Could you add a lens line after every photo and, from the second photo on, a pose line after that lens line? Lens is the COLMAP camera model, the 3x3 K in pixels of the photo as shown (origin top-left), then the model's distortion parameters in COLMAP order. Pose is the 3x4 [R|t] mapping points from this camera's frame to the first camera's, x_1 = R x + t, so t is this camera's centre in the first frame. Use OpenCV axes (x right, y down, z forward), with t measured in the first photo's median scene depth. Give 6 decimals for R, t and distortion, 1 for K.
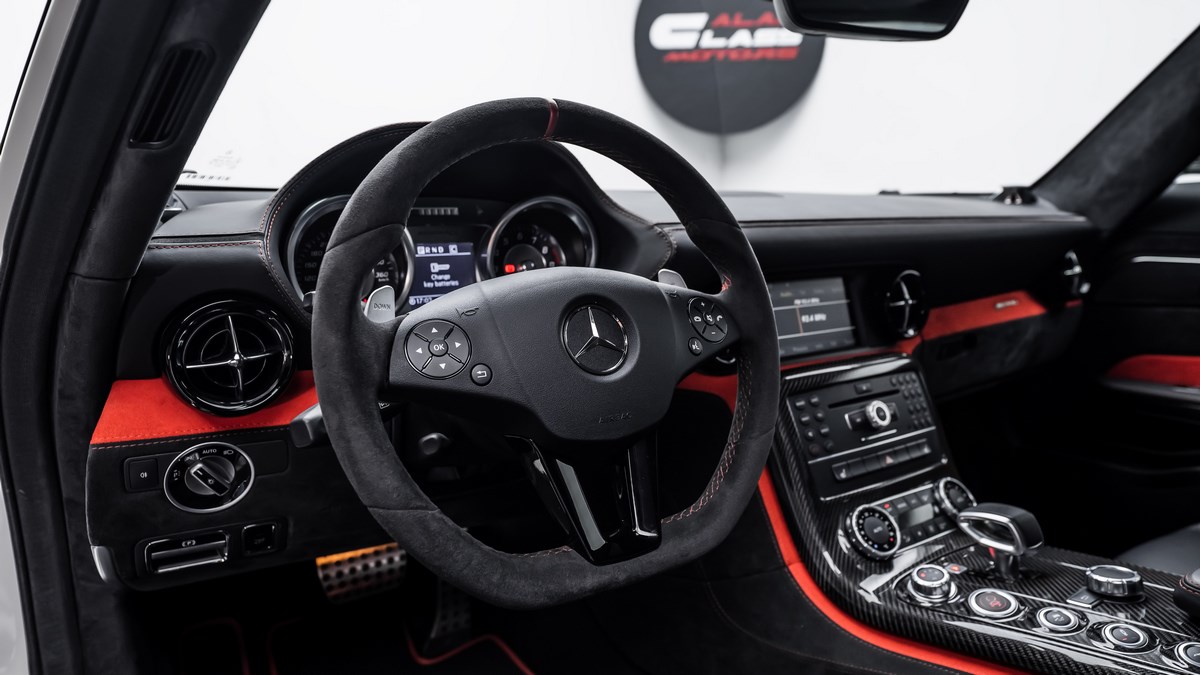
lens RADIAL K [[741.1, 0, 600.0], [0, 741.1, 337.5], [0, 0, 1]] dist [0.015182, -0.002829]
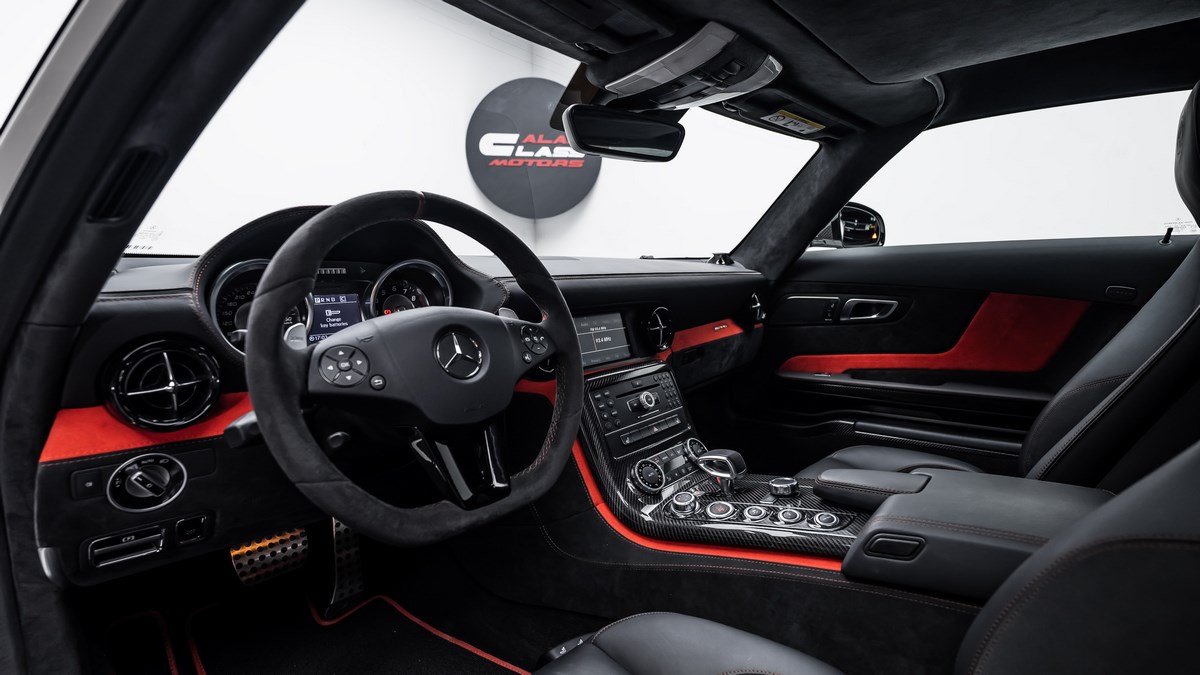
lens RADIAL K [[545.3, 0, 600.0], [0, 545.3, 337.5], [0, 0, 1]] dist [-0.018026, 0.000872]
pose [[0.962212, -0.044010, 0.268722, -0.019473], [0.057642, 0.997409, -0.043046, 0.023289], [-0.266132, 0.056909, 0.962255, -0.080275]]
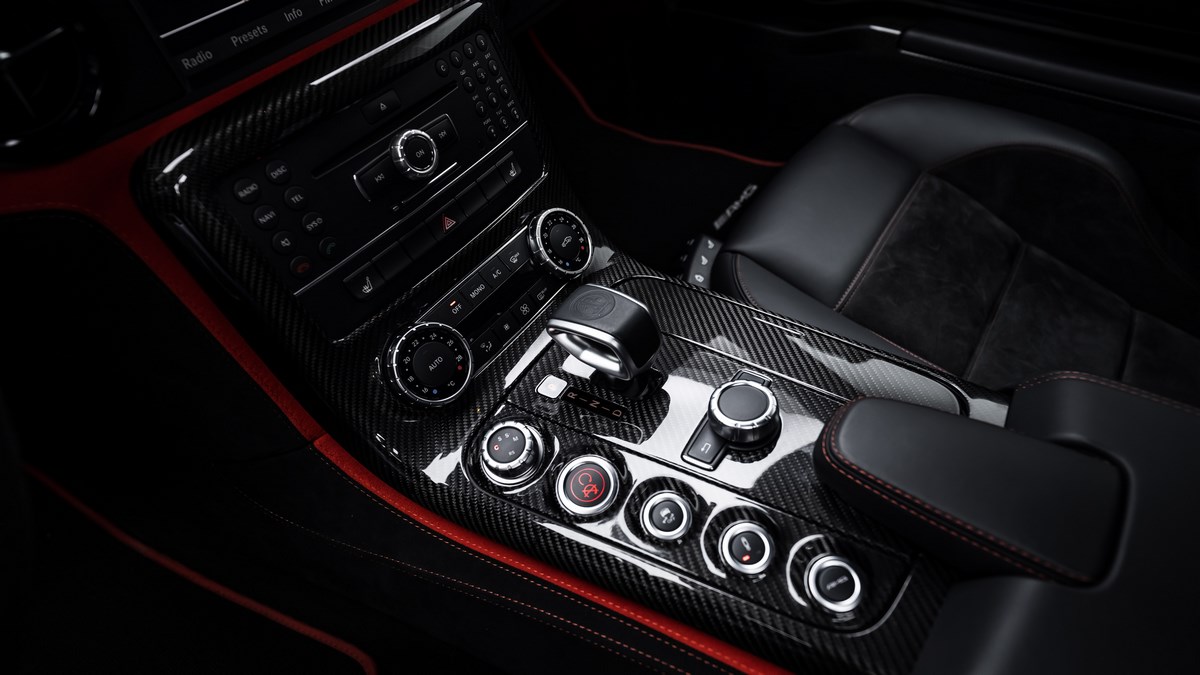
lens RADIAL K [[707.2, 0, 600.0], [0, 707.2, 337.5], [0, 0, 1]] dist [0.003137, -0.000140]
pose [[0.920144, -0.294503, 0.258076, 0.426513], [0.072577, 0.775908, 0.626657, -0.150840], [-0.384796, -0.557884, 0.735321, 0.623241]]
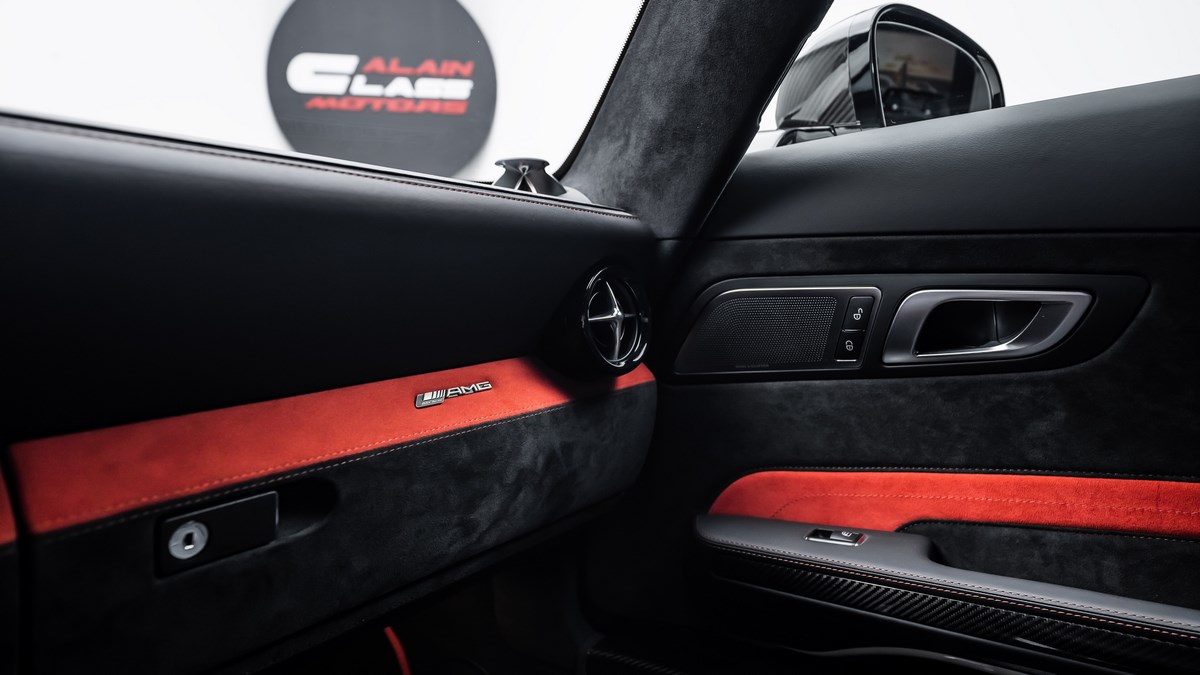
lens RADIAL K [[761.6, 0, 600.0], [0, 761.6, 337.5], [0, 0, 1]] dist [0.002418, 0.000269]
pose [[0.946657, -0.031121, 0.320737, 0.988937], [0.068722, 0.991926, -0.106585, -0.046988], [-0.314830, 0.122941, 0.941152, 1.129248]]
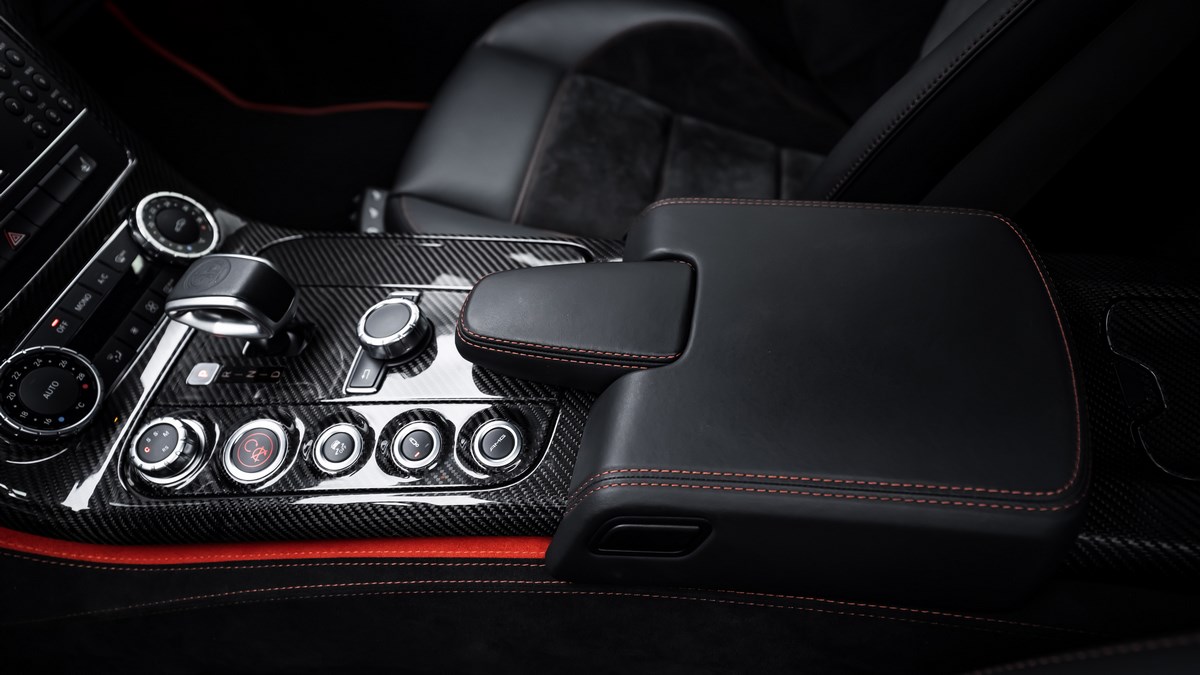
lens RADIAL K [[763.6, 0, 600.0], [0, 763.6, 337.5], [0, 0, 1]] dist [0.007089, 0.001072]
pose [[0.679066, -0.568105, 0.464893, 0.493394], [0.143834, 0.723999, 0.674638, -0.126980], [-0.719848, -0.391257, 0.573356, 0.455345]]
